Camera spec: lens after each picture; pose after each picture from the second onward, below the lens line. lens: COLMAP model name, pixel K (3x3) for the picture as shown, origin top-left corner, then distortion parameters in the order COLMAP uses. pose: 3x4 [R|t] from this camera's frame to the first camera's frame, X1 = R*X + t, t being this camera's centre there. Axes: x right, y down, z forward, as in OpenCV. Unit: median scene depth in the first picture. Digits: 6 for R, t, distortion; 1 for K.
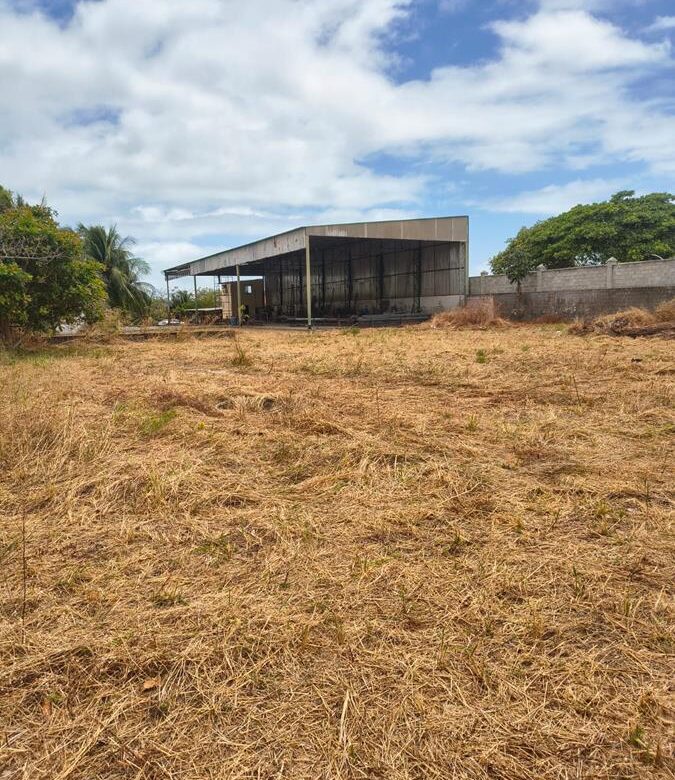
lens RADIAL K [[626.1, 0, 321.2], [0, 626.1, 394.2], [0, 0, 1]] dist [0.049087, -0.029511]
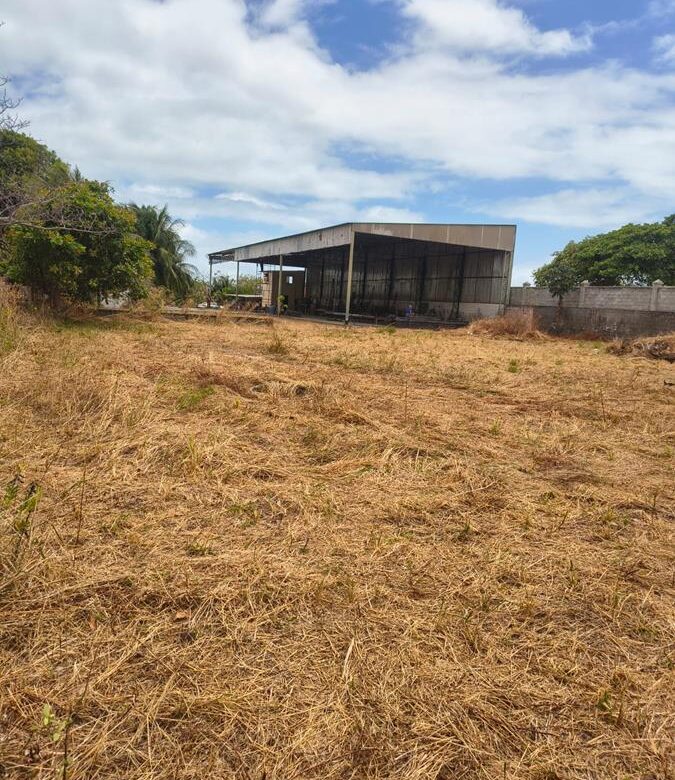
lens RADIAL K [[626.1, 0, 325.0], [0, 626.1, 395.7], [0, 0, 1]] dist [0.049087, -0.029511]
pose [[0.994571, 0.095572, -0.041158, -0.001235], [-0.095184, 0.995396, 0.011304, 0.009576], [0.042049, -0.007325, 0.999089, -0.046213]]
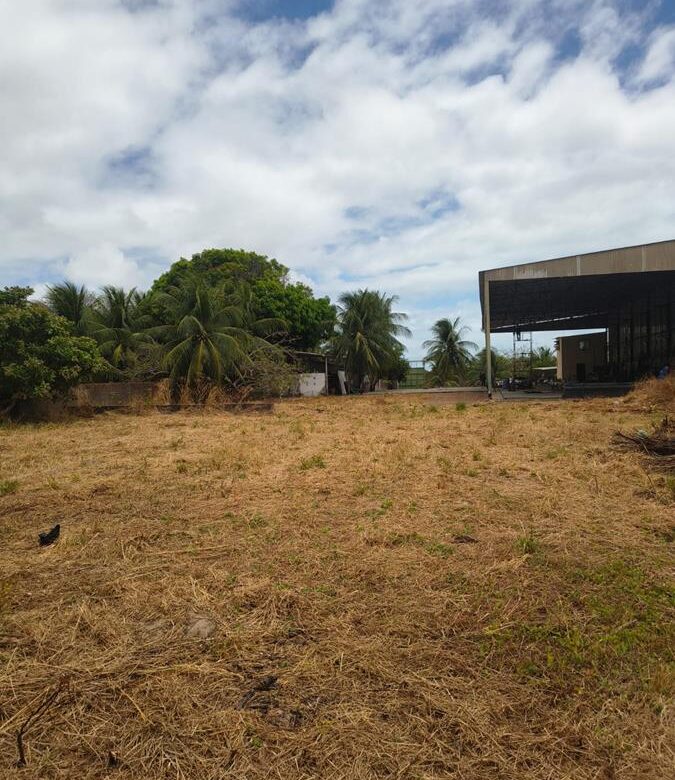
lens RADIAL K [[626.1, 0, 366.8], [0, 626.1, 339.6], [0, 0, 1]] dist [0.049087, -0.029511]
pose [[0.776500, -0.040823, -0.628793, 1.354487], [-0.067550, 0.986755, -0.147481, -0.216015], [0.626485, 0.156994, 0.763458, 1.233839]]
